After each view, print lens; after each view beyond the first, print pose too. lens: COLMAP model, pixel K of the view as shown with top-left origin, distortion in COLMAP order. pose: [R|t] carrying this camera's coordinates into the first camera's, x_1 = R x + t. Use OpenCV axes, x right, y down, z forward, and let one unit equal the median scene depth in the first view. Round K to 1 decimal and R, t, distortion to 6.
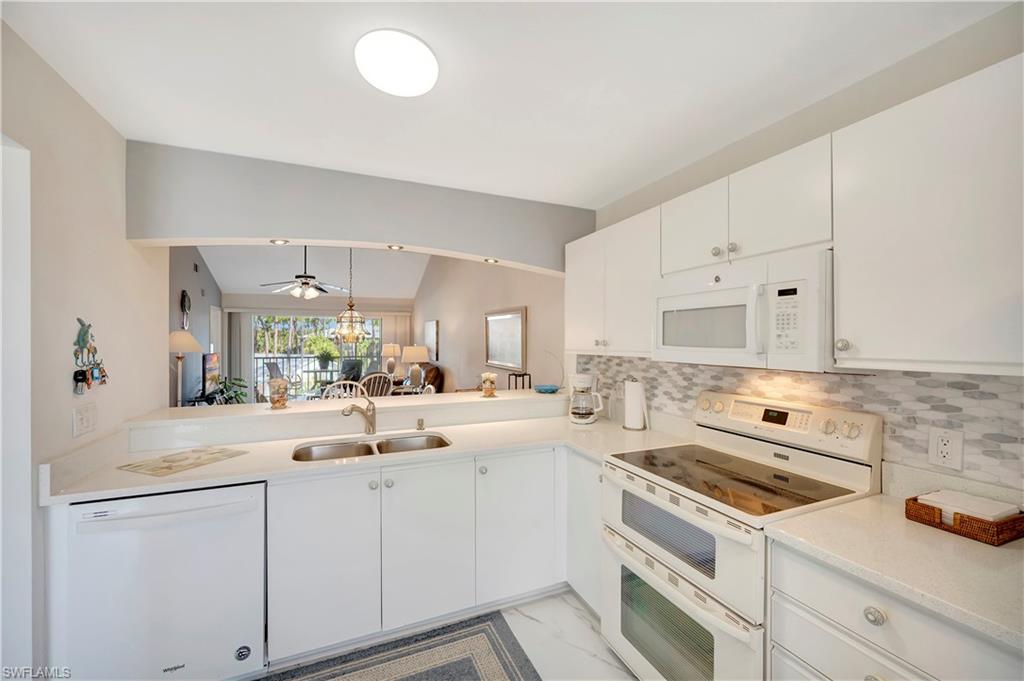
lens RADIAL K [[406.2, 0, 514.1], [0, 406.2, 340.4], [0, 0, 1]] dist [-0.001778, -0.000093]
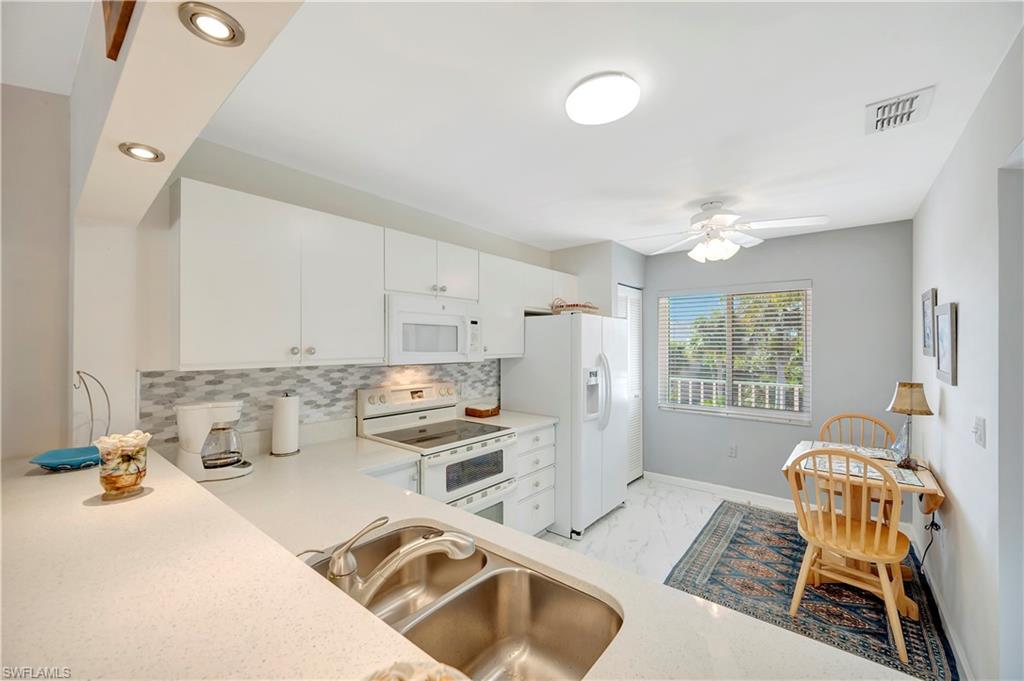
lens RADIAL K [[406.2, 0, 514.1], [0, 406.2, 340.4], [0, 0, 1]] dist [-0.001778, -0.000093]
pose [[-0.450414, 0.004992, 0.892806, -0.828217], [-0.003821, 0.999964, -0.007518, -0.012302], [-0.892811, -0.006798, -0.450379, 1.204503]]
